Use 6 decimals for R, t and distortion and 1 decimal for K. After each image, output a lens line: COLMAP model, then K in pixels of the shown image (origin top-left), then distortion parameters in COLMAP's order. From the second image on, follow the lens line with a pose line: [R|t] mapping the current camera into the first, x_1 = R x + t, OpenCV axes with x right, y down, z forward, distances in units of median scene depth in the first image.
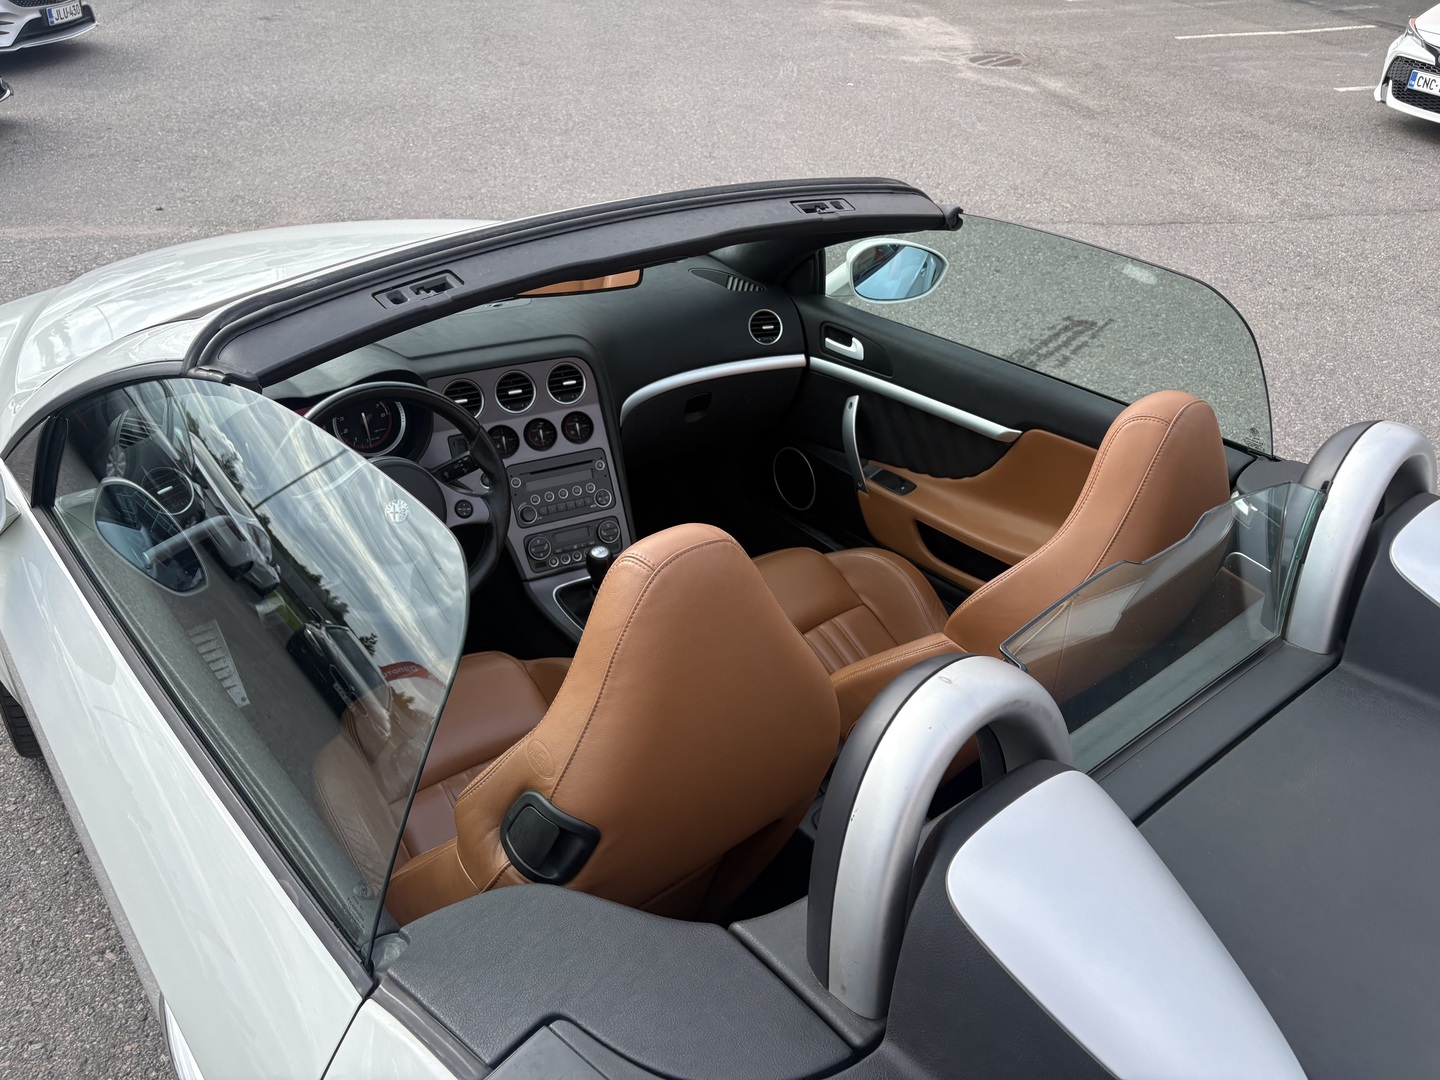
lens RADIAL K [[1080.2, 0, 754.4], [0, 1080.2, 552.8], [0, 0, 1]] dist [0.009654, 0.002049]
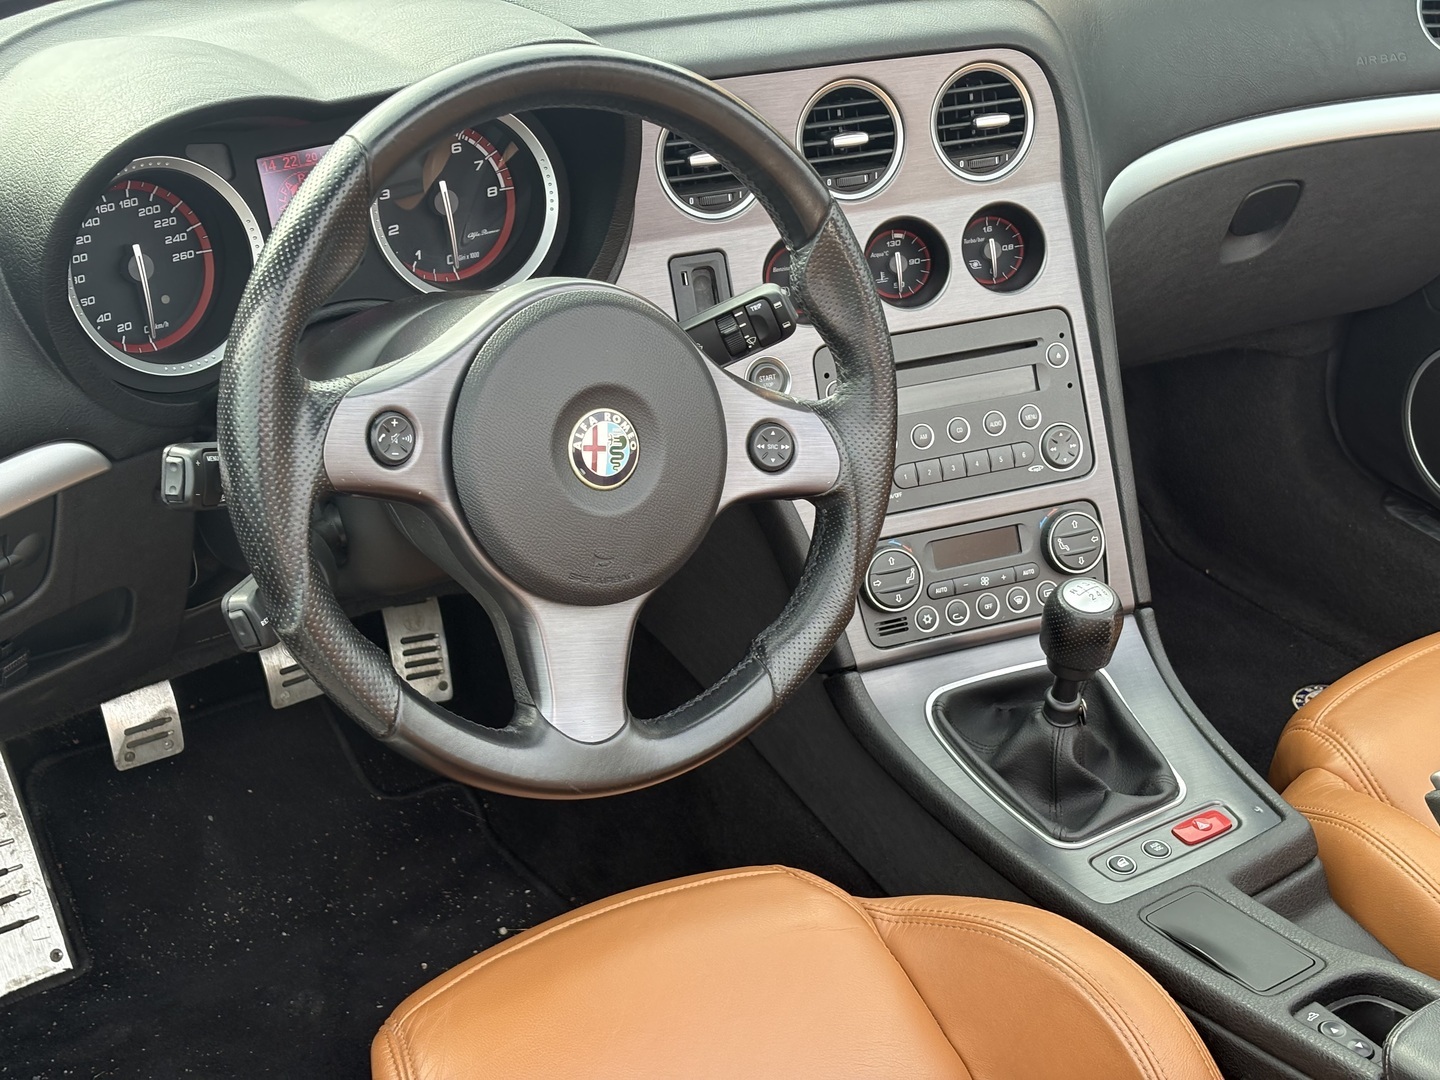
lens RADIAL K [[2134.5, 0, 720.0], [0, 2134.5, 540.0], [0, 0, 1]] dist [0.232865, -0.926550]
pose [[0.993926, 0.034909, -0.104366, -0.181653], [-0.039554, 0.998302, -0.042768, 0.015378], [0.102696, 0.046636, 0.993619, 0.289508]]
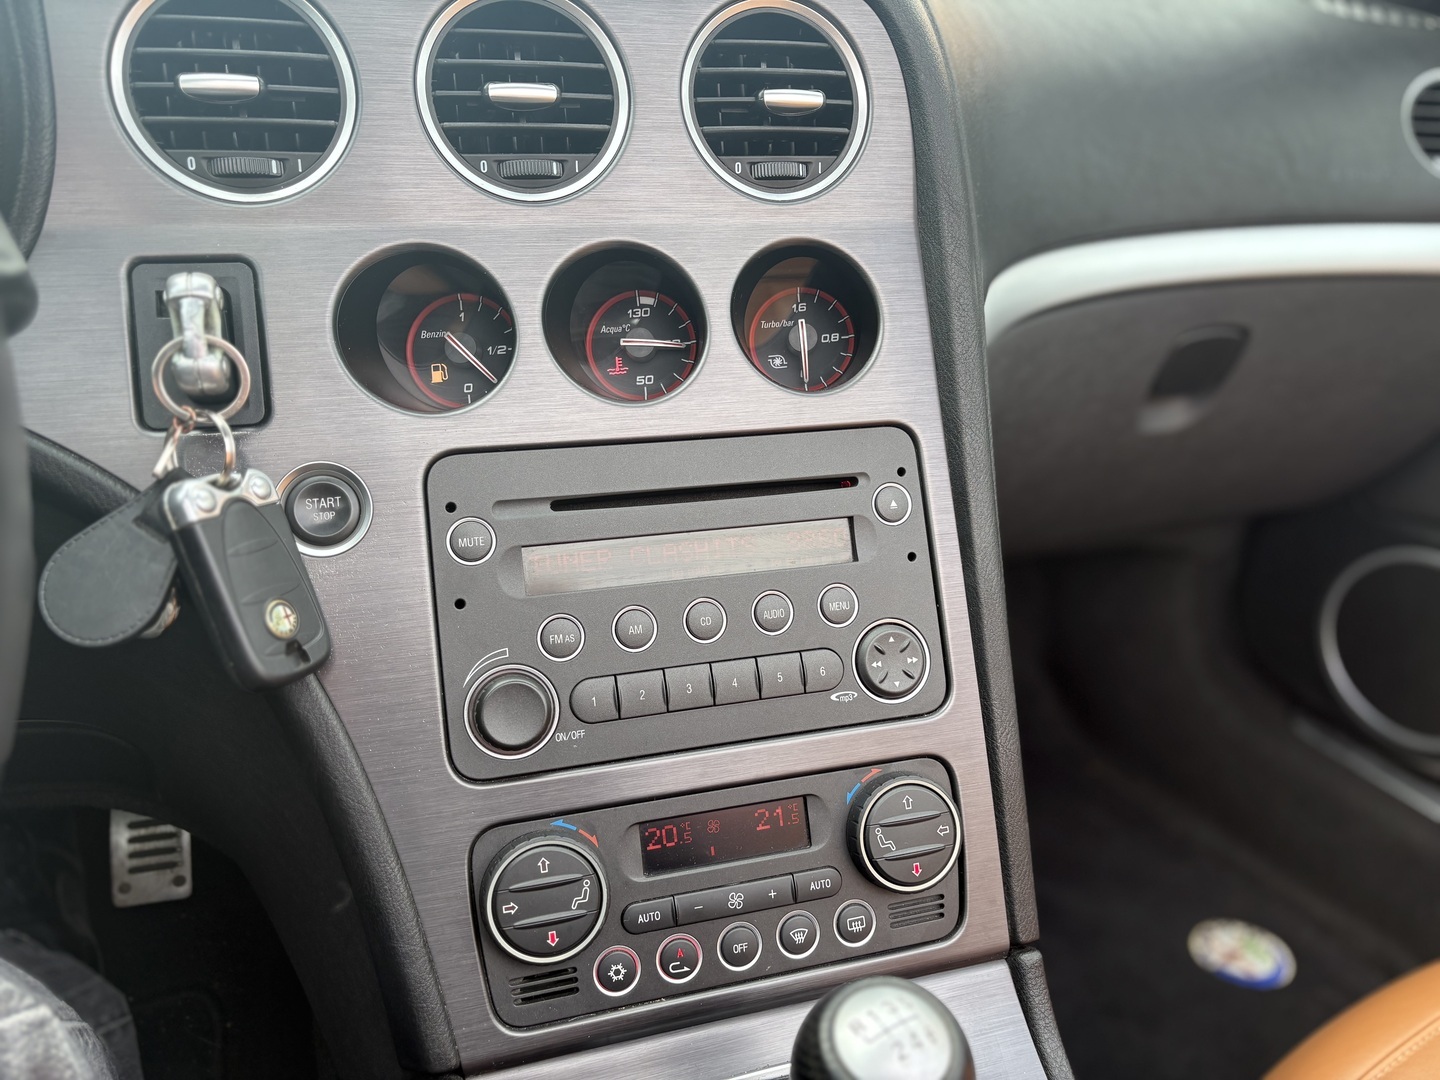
lens RADIAL K [[1125.3, 0, 720.0], [0, 1125.3, 540.0], [0, 0, 1]] dist [0.033324, -0.039173]
pose [[0.979222, 0.080219, -0.186251, -0.137322], [-0.106630, 0.984897, -0.136408, -0.041704], [0.172496, 0.153434, 0.972987, 0.800365]]
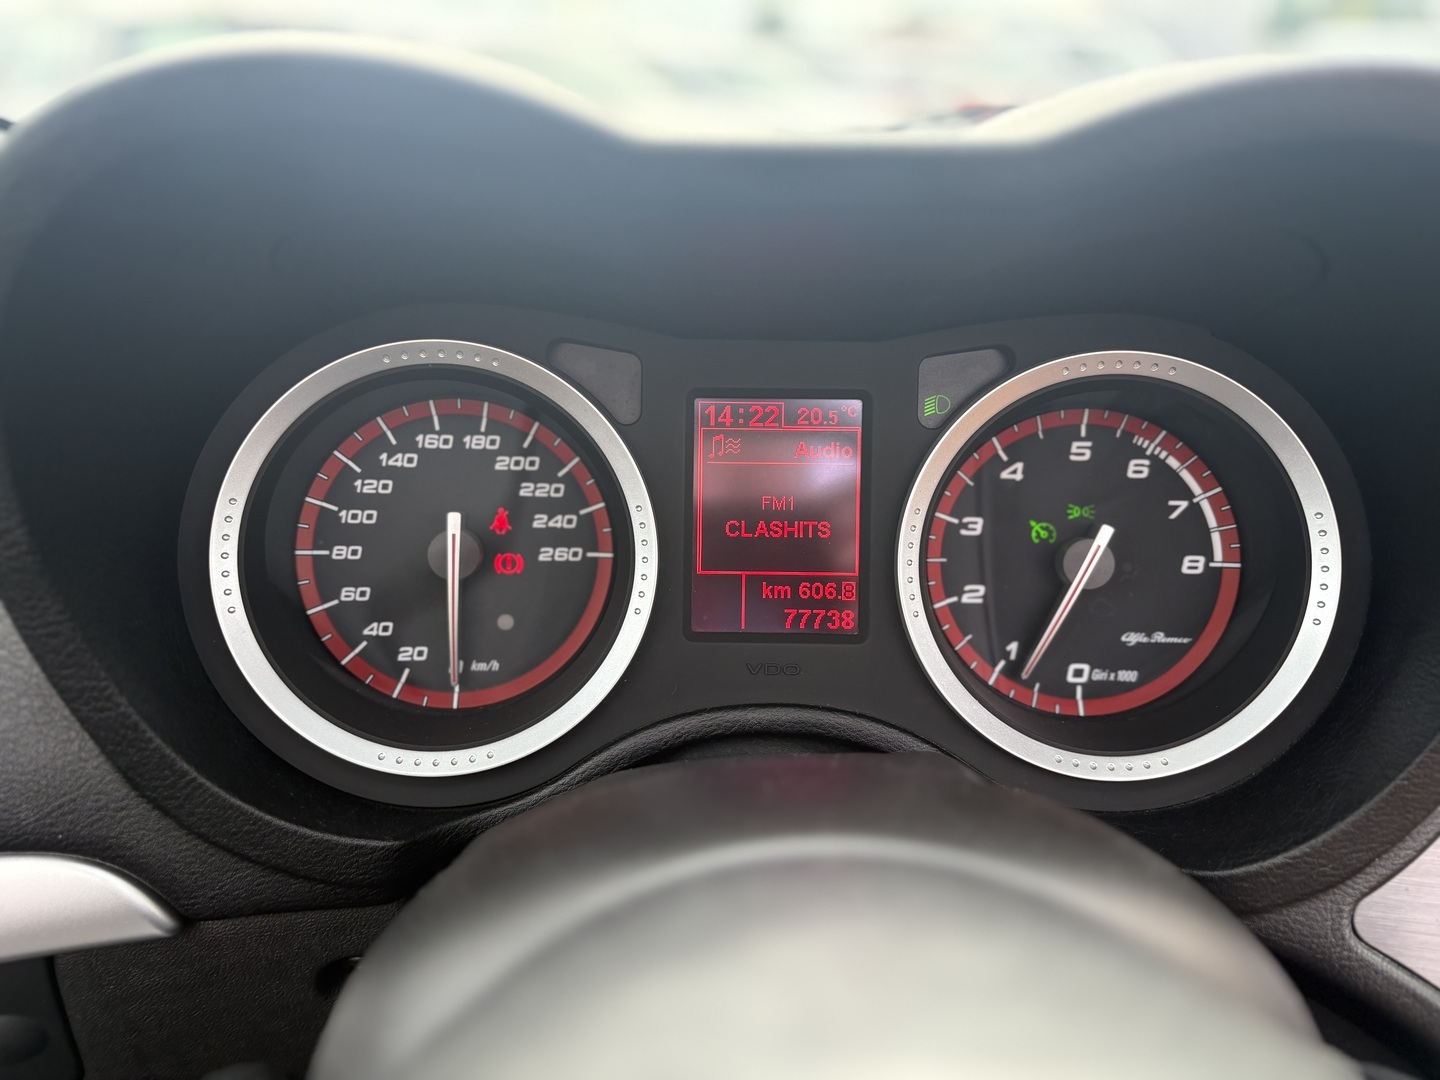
lens RADIAL K [[1125.3, 0, 720.0], [0, 1125.3, 540.0], [0, 0, 1]] dist [0.033324, -0.039173]
pose [[0.758892, 0.196074, -0.620998, -0.275056], [-0.337612, 0.933896, -0.117711, -0.078758], [0.556868, 0.298986, 0.774923, 0.774863]]
